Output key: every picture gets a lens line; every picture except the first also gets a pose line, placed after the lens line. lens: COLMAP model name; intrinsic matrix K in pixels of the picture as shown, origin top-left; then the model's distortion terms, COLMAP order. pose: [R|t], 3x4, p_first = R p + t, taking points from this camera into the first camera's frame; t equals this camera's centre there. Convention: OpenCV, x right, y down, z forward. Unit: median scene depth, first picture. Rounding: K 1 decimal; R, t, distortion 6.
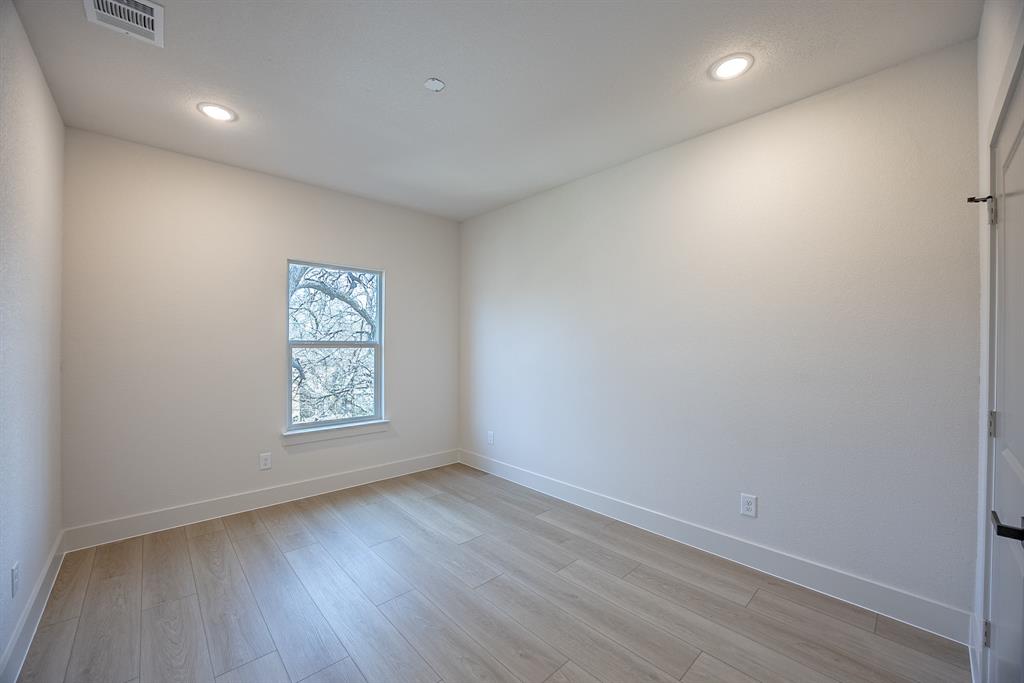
lens RADIAL K [[397.1, 0, 506.0], [0, 397.1, 340.2], [0, 0, 1]] dist [-0.009672, 0.002225]
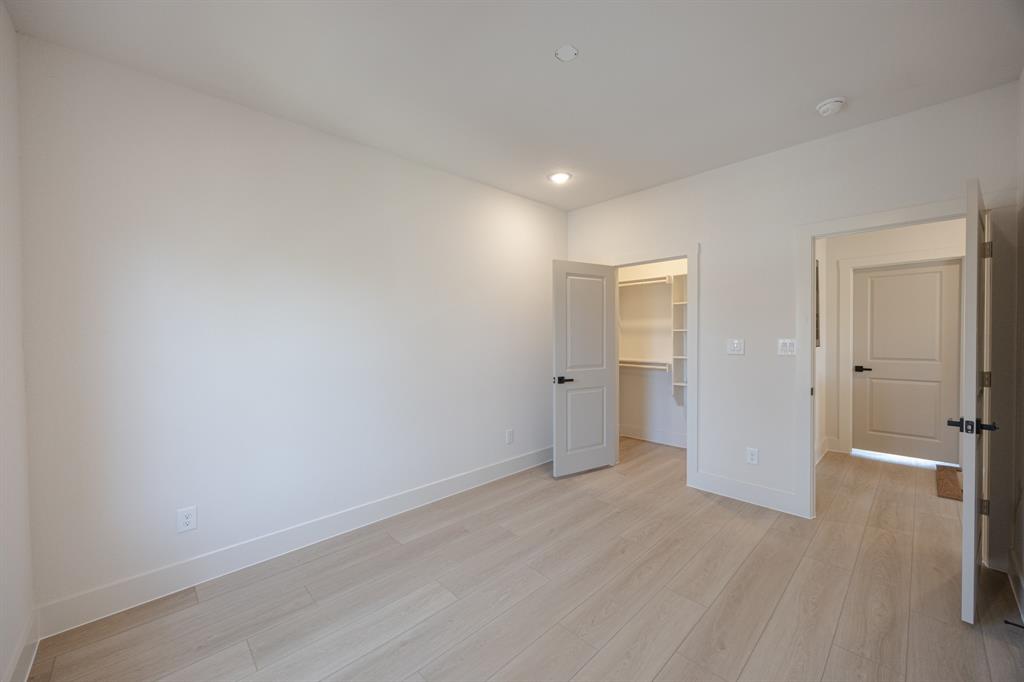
lens RADIAL K [[397.1, 0, 506.2], [0, 397.1, 340.4], [0, 0, 1]] dist [-0.009672, 0.002225]
pose [[-0.012674, -0.017844, 0.999760, -0.859725], [0.001247, 0.999840, 0.017861, 0.001483], [-0.999919, 0.001473, -0.012650, 0.900307]]
